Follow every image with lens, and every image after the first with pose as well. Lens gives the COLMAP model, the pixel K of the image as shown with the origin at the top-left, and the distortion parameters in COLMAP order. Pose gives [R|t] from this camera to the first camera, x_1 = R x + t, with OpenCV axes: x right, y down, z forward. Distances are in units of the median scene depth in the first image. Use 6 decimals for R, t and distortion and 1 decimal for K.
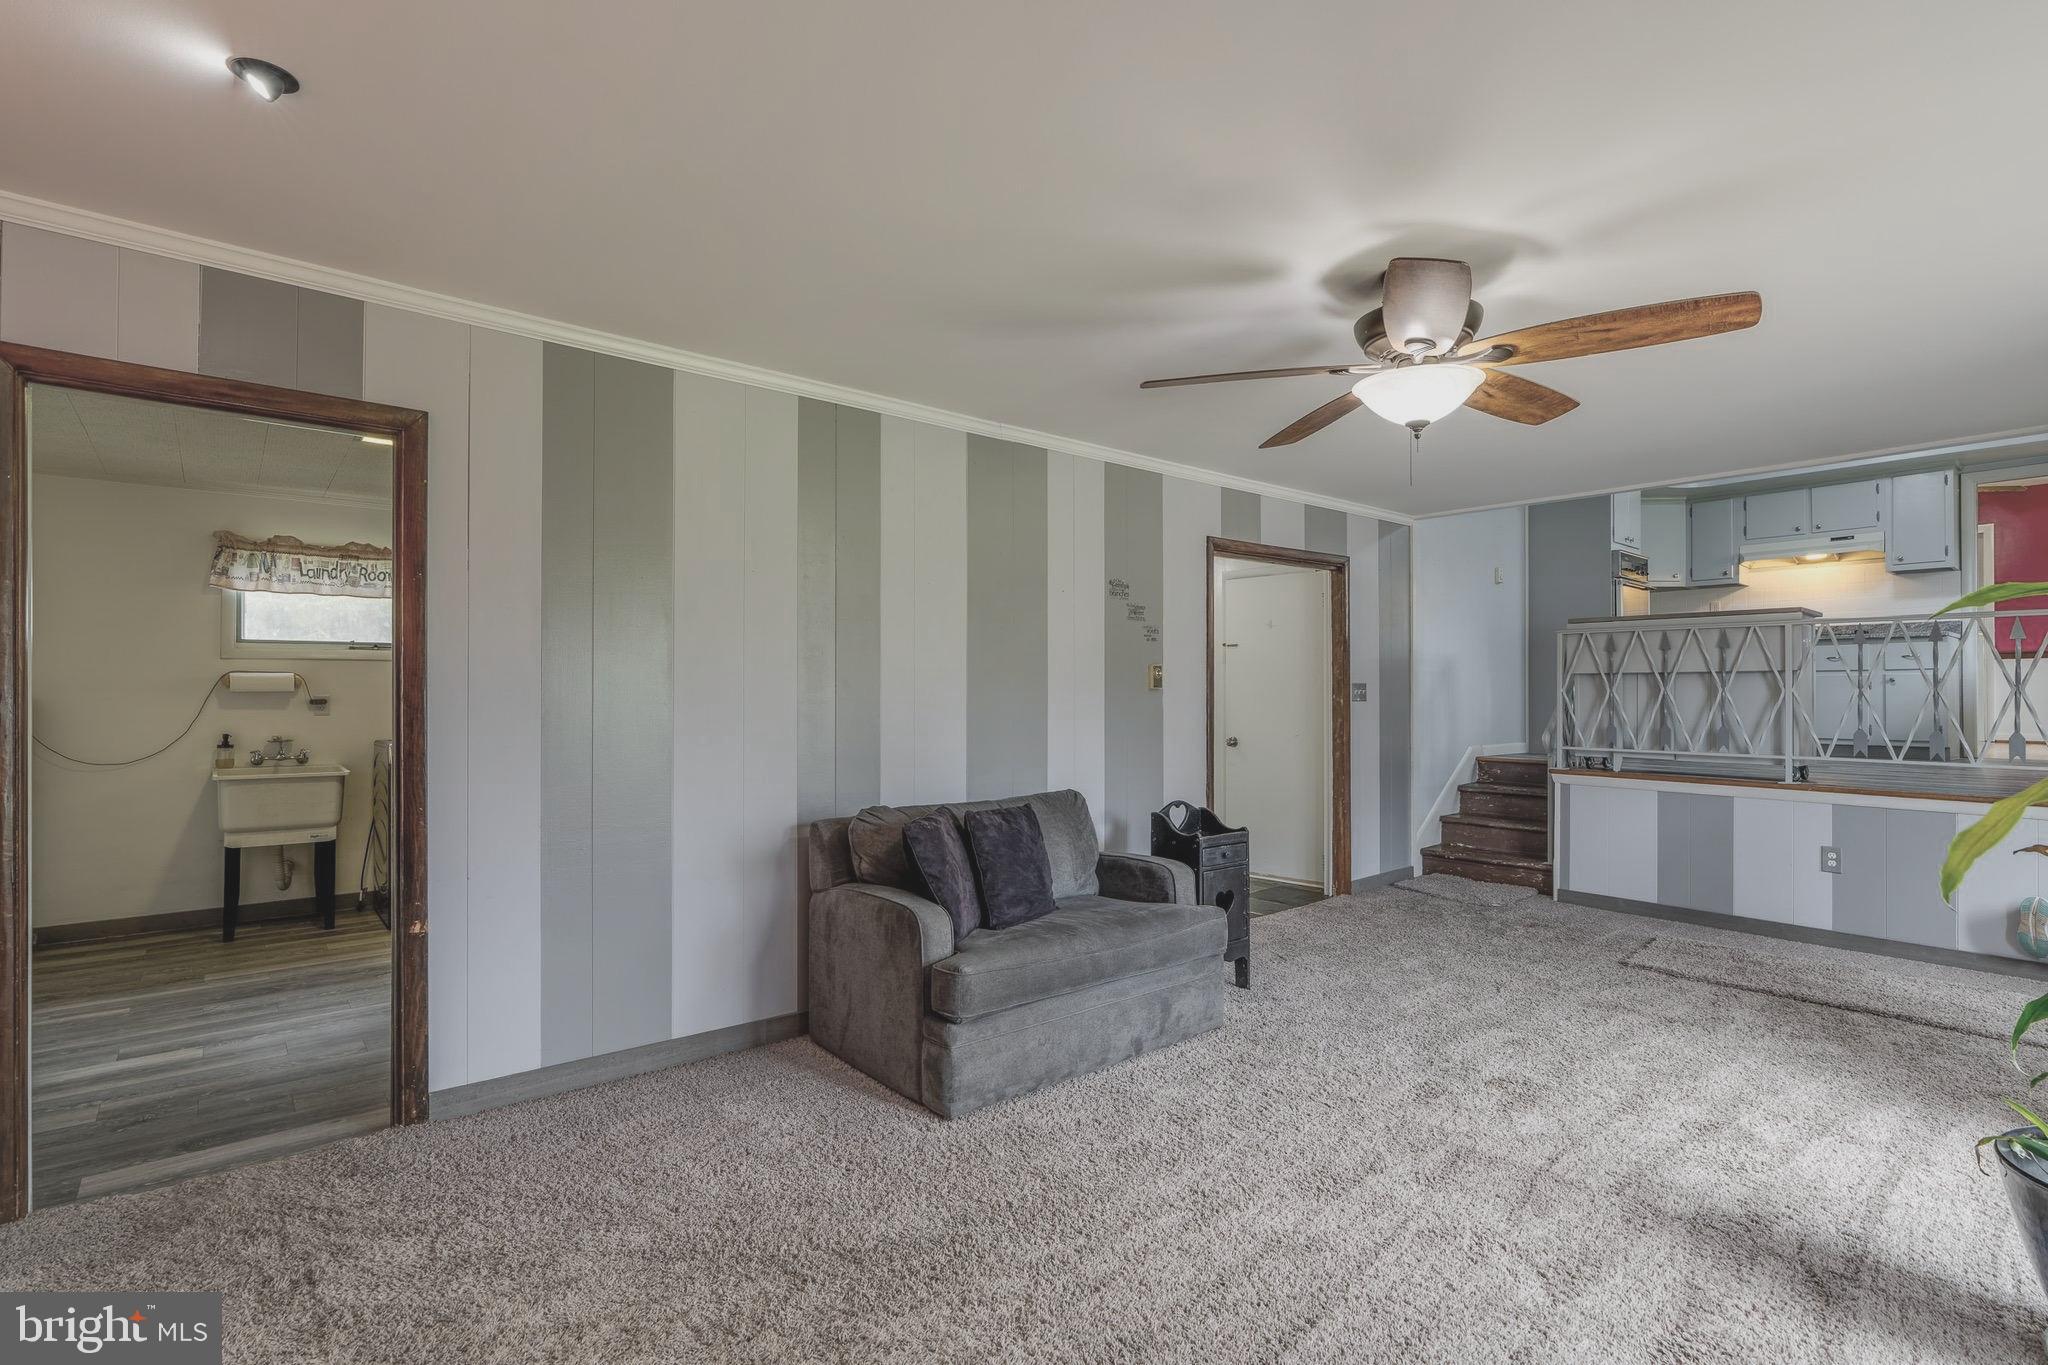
lens RADIAL K [[945.0, 0, 1029.6], [0, 945.0, 695.7], [0, 0, 1]] dist [-0.000910, 0.000558]
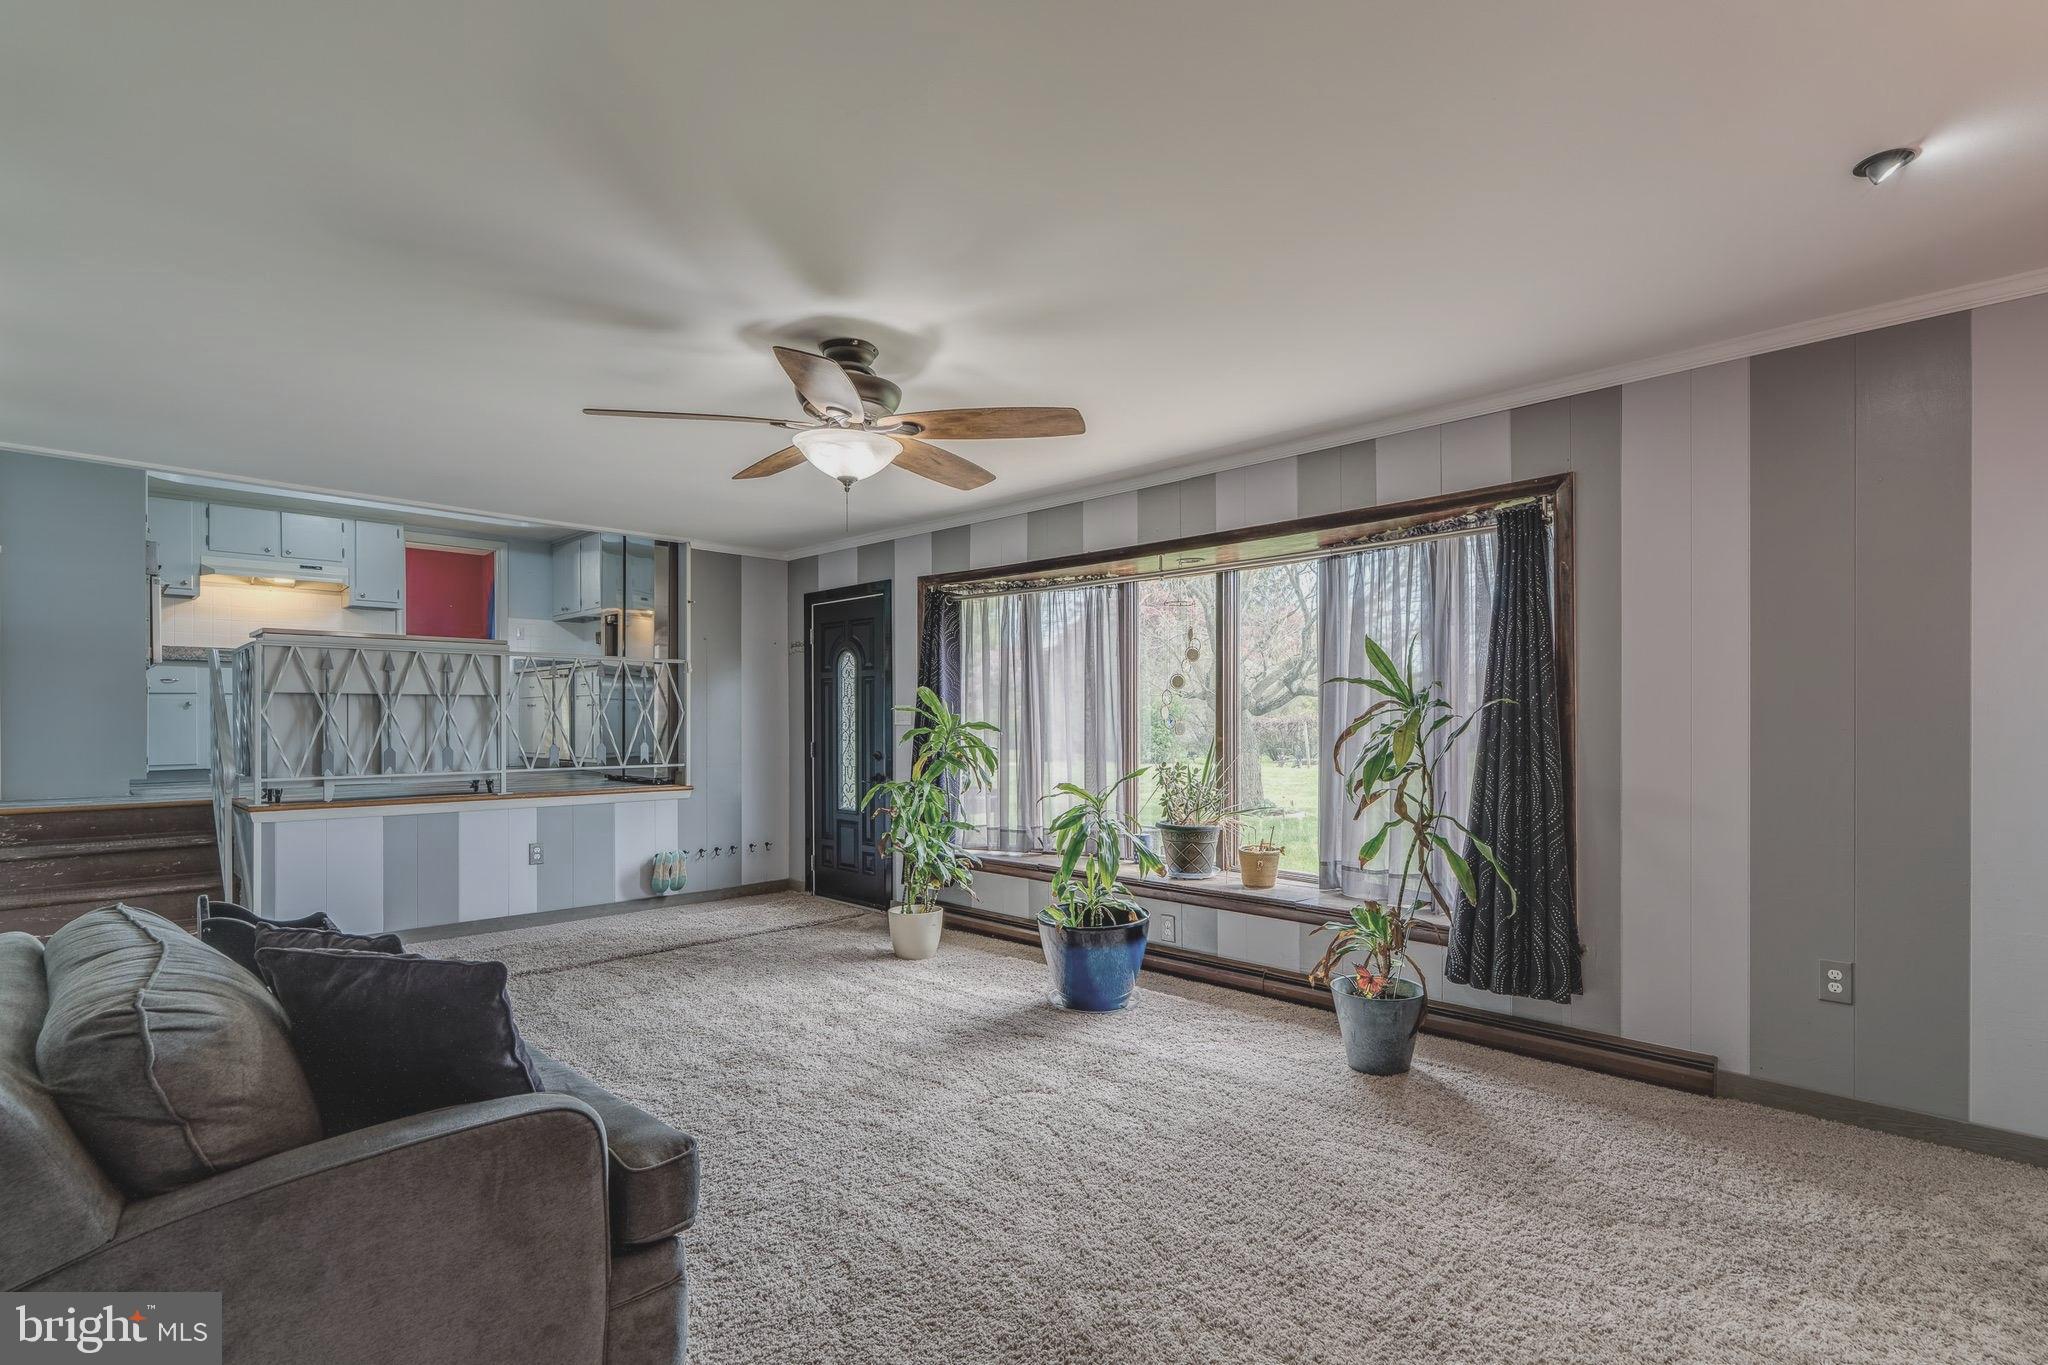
lens RADIAL K [[979.2, 0, 1022.3], [0, 979.2, 724.8], [0, 0, 1]] dist [0.000036, 0.000151]
pose [[-0.094929, -0.007008, 0.995459, -0.525293], [0.004586, 0.999962, 0.007477, 0.003579], [-0.995473, 0.005275, -0.094893, 0.587567]]
